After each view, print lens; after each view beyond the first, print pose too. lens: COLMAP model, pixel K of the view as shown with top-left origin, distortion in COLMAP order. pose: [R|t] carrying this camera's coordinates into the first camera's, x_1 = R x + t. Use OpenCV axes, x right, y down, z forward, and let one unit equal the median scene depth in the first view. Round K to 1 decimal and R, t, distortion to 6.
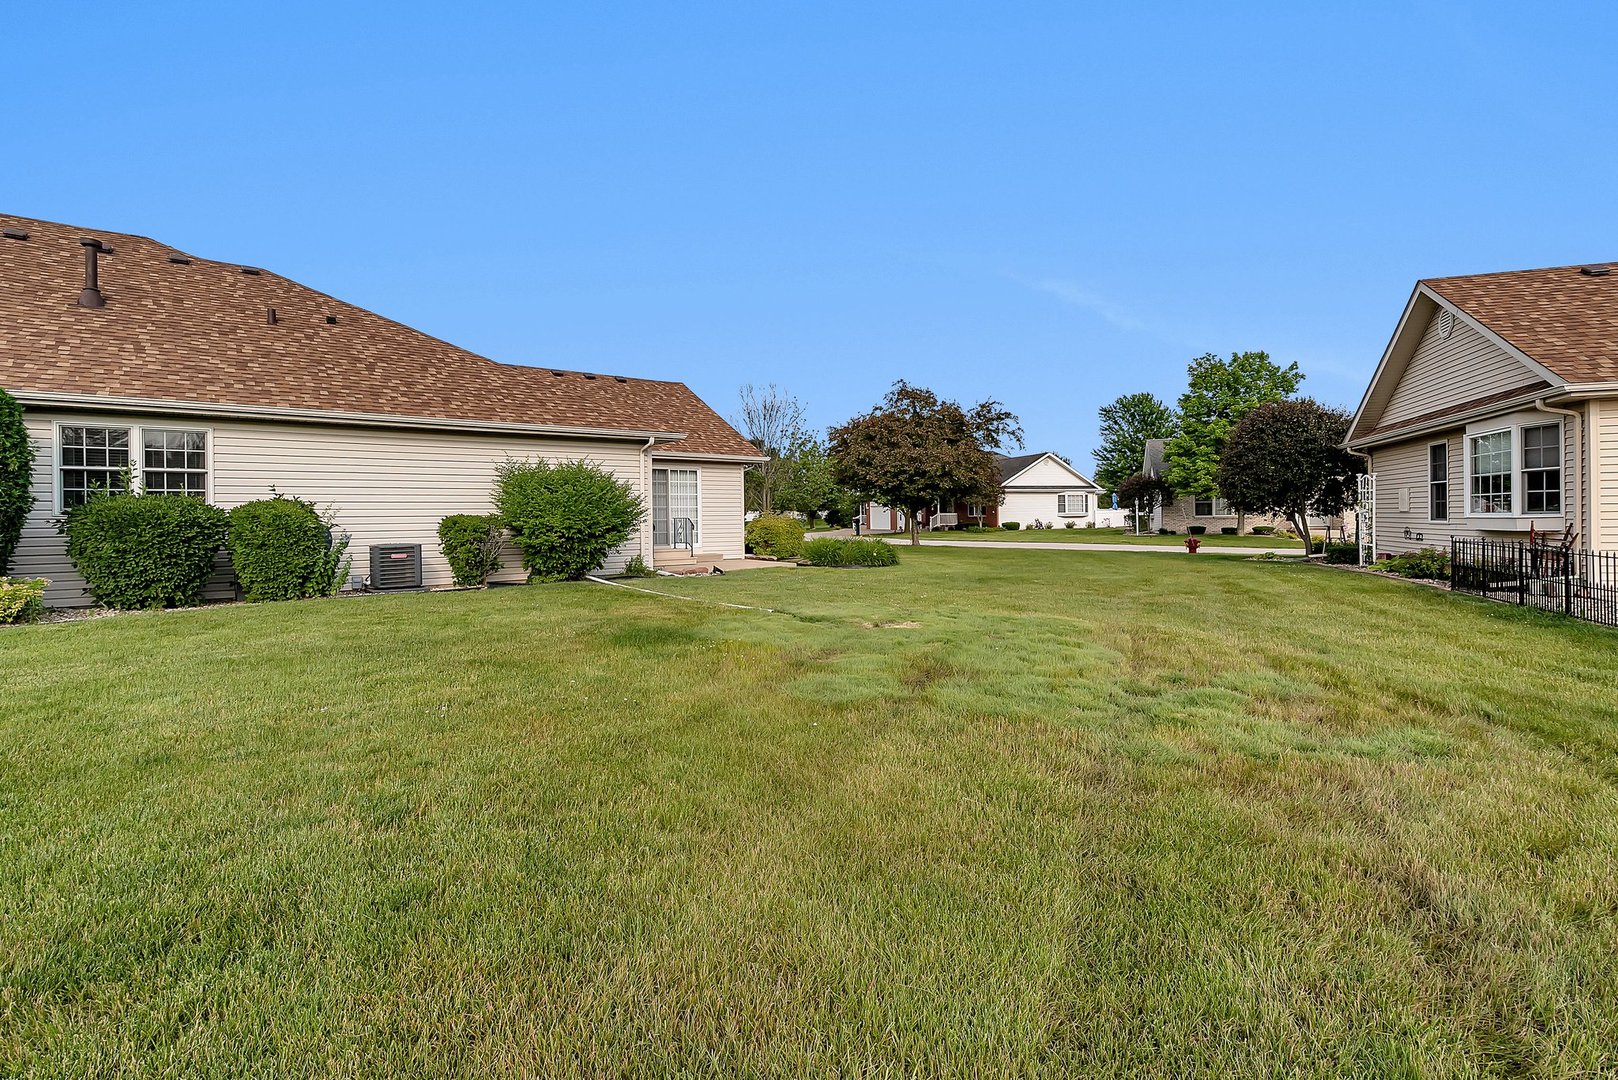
lens RADIAL K [[783.0, 0, 809.0], [0, 783.0, 540.0], [0, 0, 1]] dist [-0.001678, -0.000006]
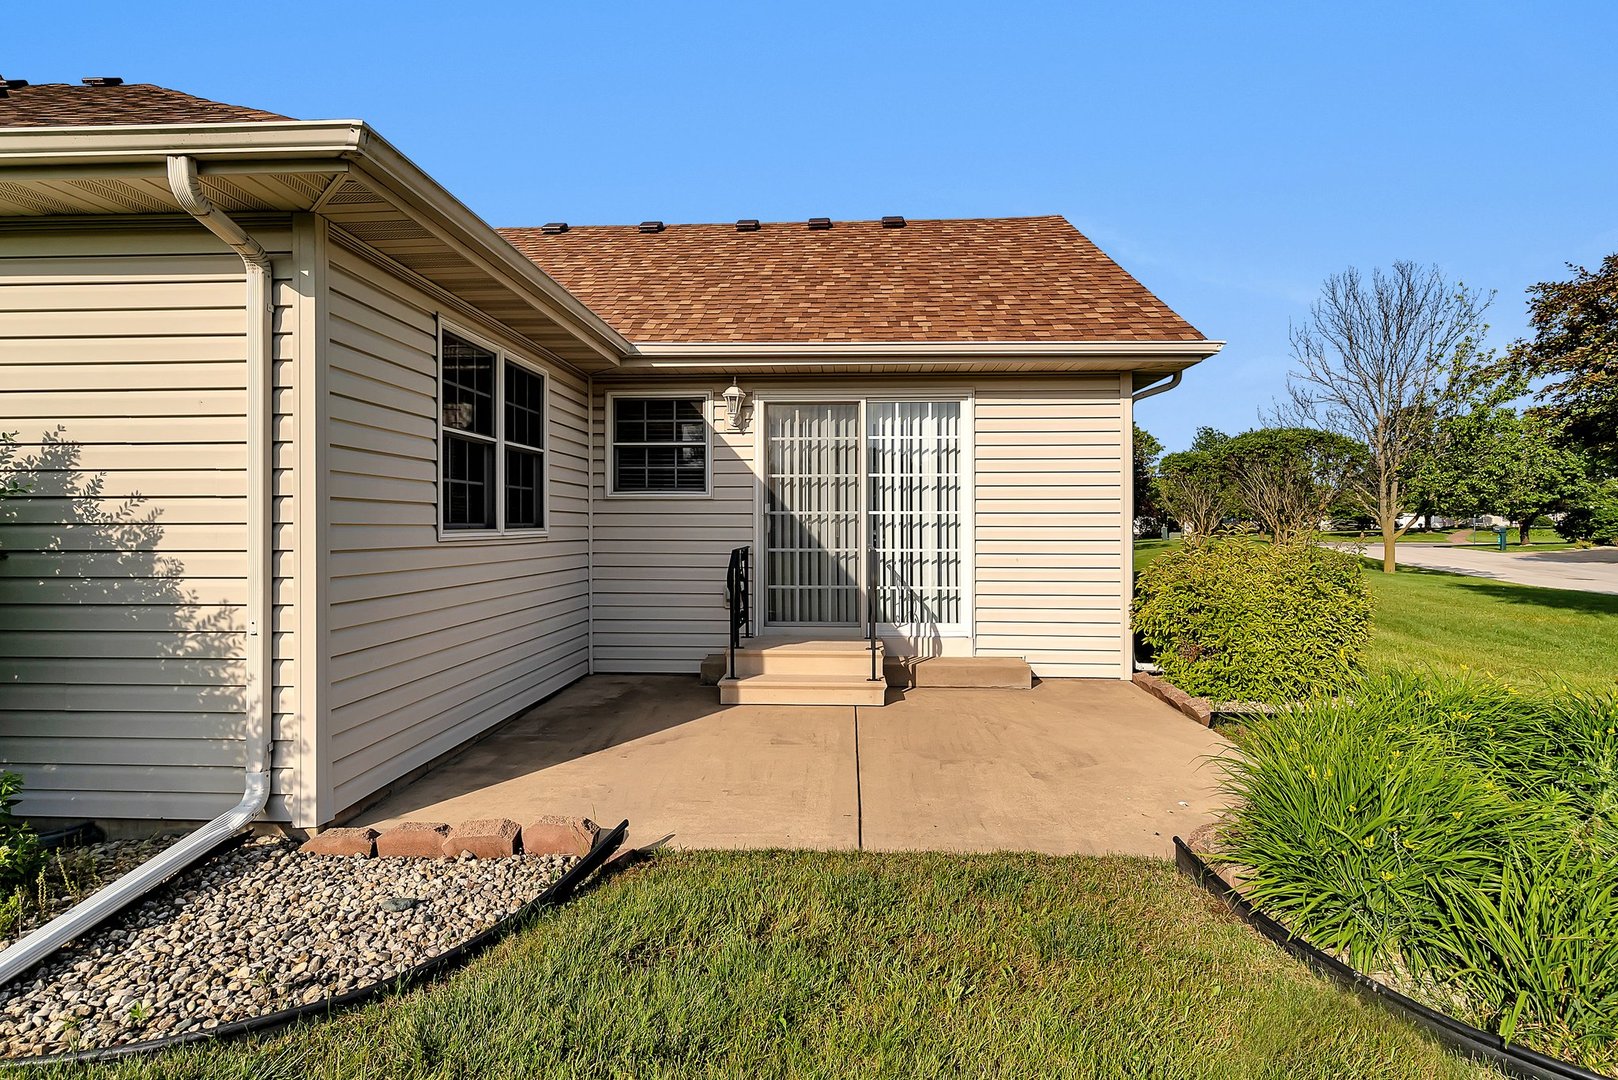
lens RADIAL K [[828.0, 0, 810.2], [0, 828.0, 521.6], [0, 0, 1]] dist [0.000756, 0.001313]
pose [[0.751344, 0.011967, -0.659802, 0.064229], [-0.027452, 0.999537, -0.013133, -0.051365], [0.659339, 0.027980, 0.751325, 1.118738]]
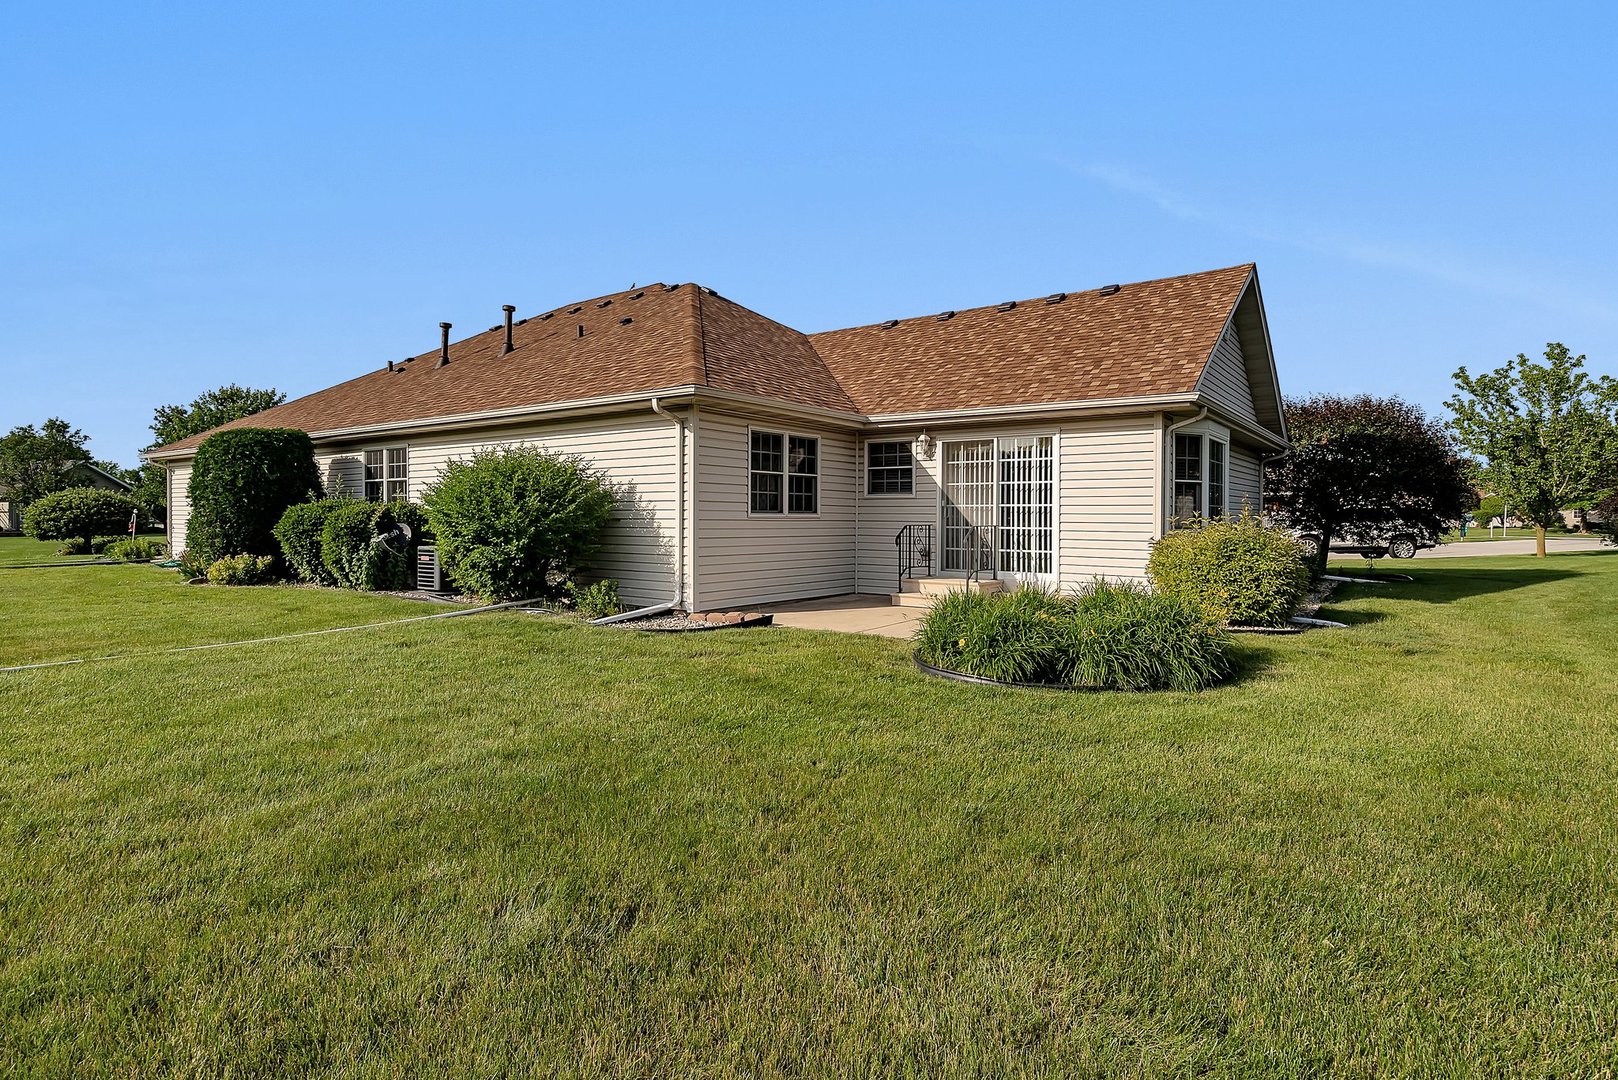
lens RADIAL K [[828.0, 0, 810.2], [0, 828.0, 521.6], [0, 0, 1]] dist [0.000756, 0.001313]
pose [[0.254628, 0.021913, -0.966791, 0.572620], [-0.034004, 0.999328, 0.013695, -0.053270], [0.966441, 0.029387, 0.255202, 1.121595]]
